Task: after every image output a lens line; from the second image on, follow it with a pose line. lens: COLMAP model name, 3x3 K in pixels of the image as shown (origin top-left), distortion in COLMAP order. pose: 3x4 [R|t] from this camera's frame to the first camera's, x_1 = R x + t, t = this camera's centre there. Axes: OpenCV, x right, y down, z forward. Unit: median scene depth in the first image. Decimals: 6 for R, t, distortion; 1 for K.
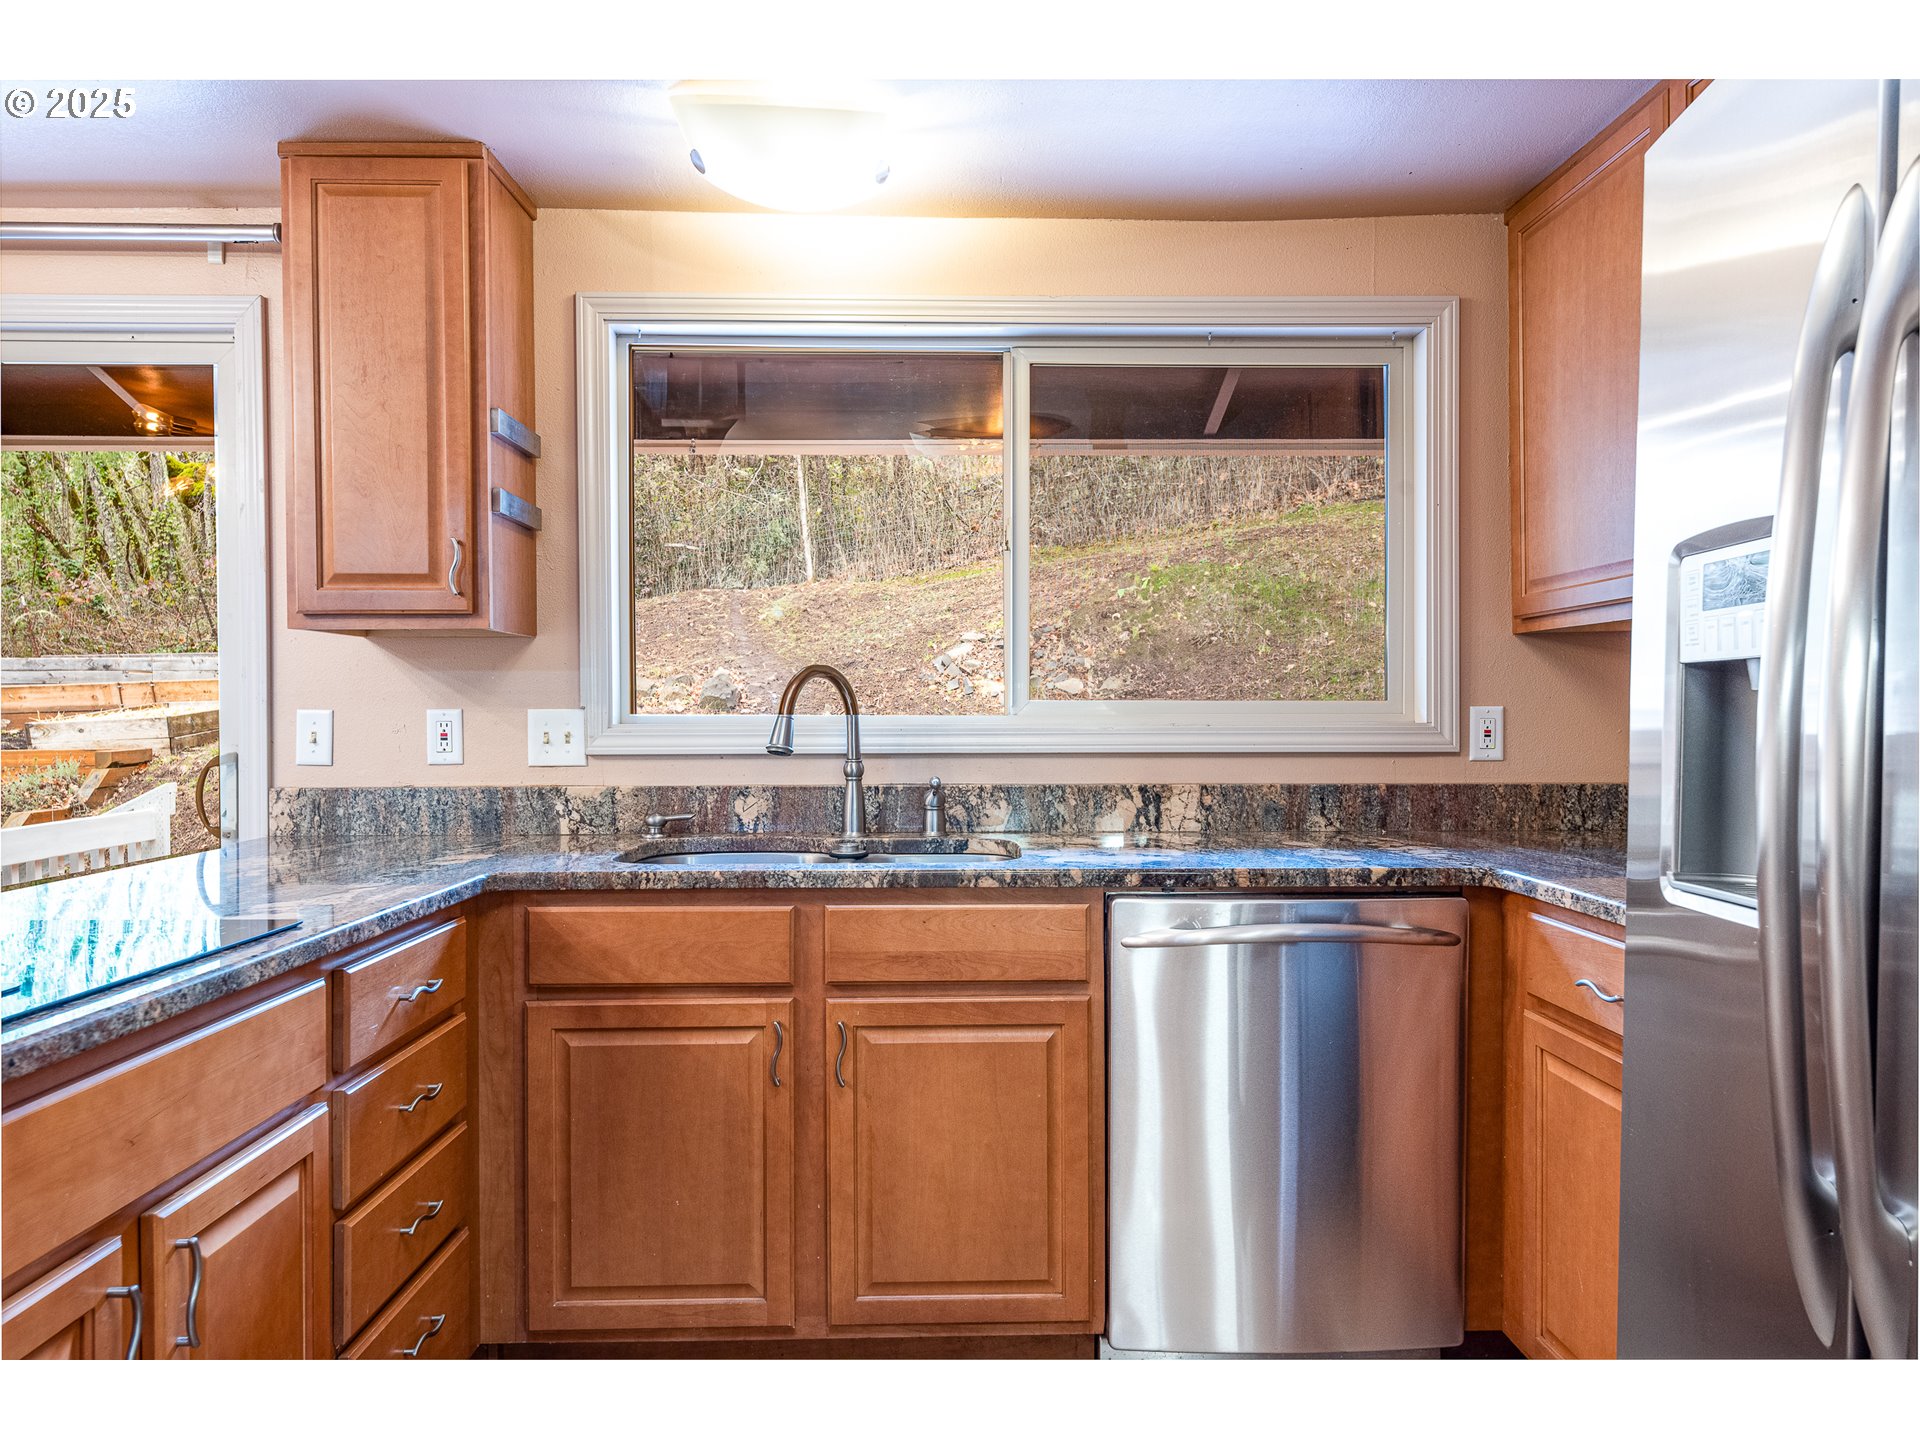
lens RADIAL K [[1431.6, 0, 1294.7], [0, 1431.6, 754.4], [0, 0, 1]] dist [0.005823, 0.004010]
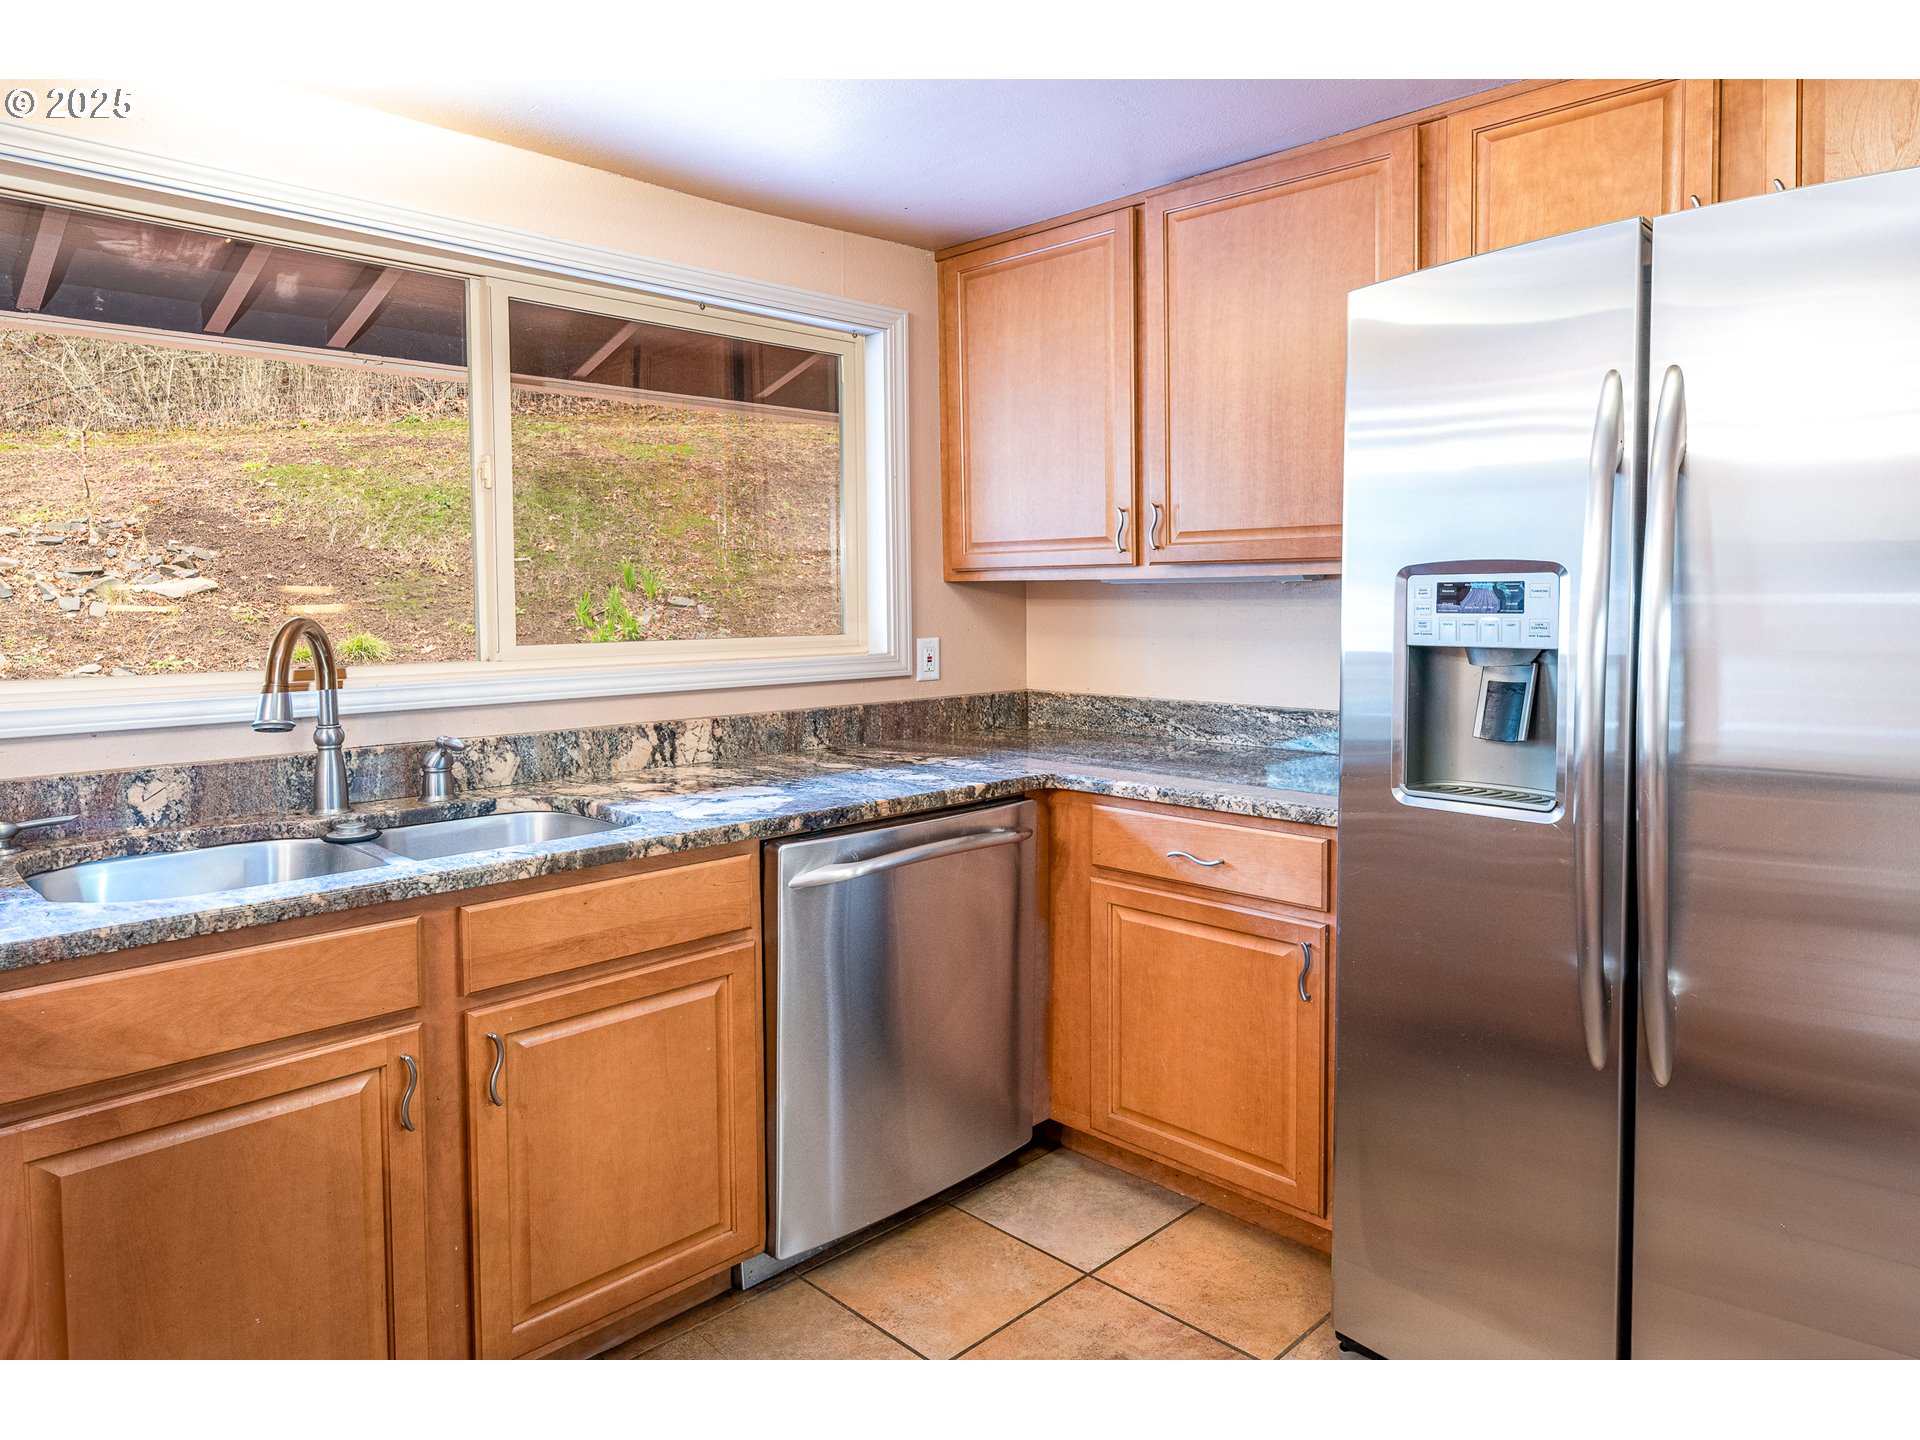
lens RADIAL K [[1032.4, 0, 1067.7], [0, 1032.4, 633.3], [0, 0, 1]] dist [0.001092, -0.001064]
pose [[0.739751, -0.030876, 0.672172, -0.392756], [0.017185, 0.999488, 0.026999, -0.060434], [-0.672661, -0.008421, 0.739903, 0.237351]]
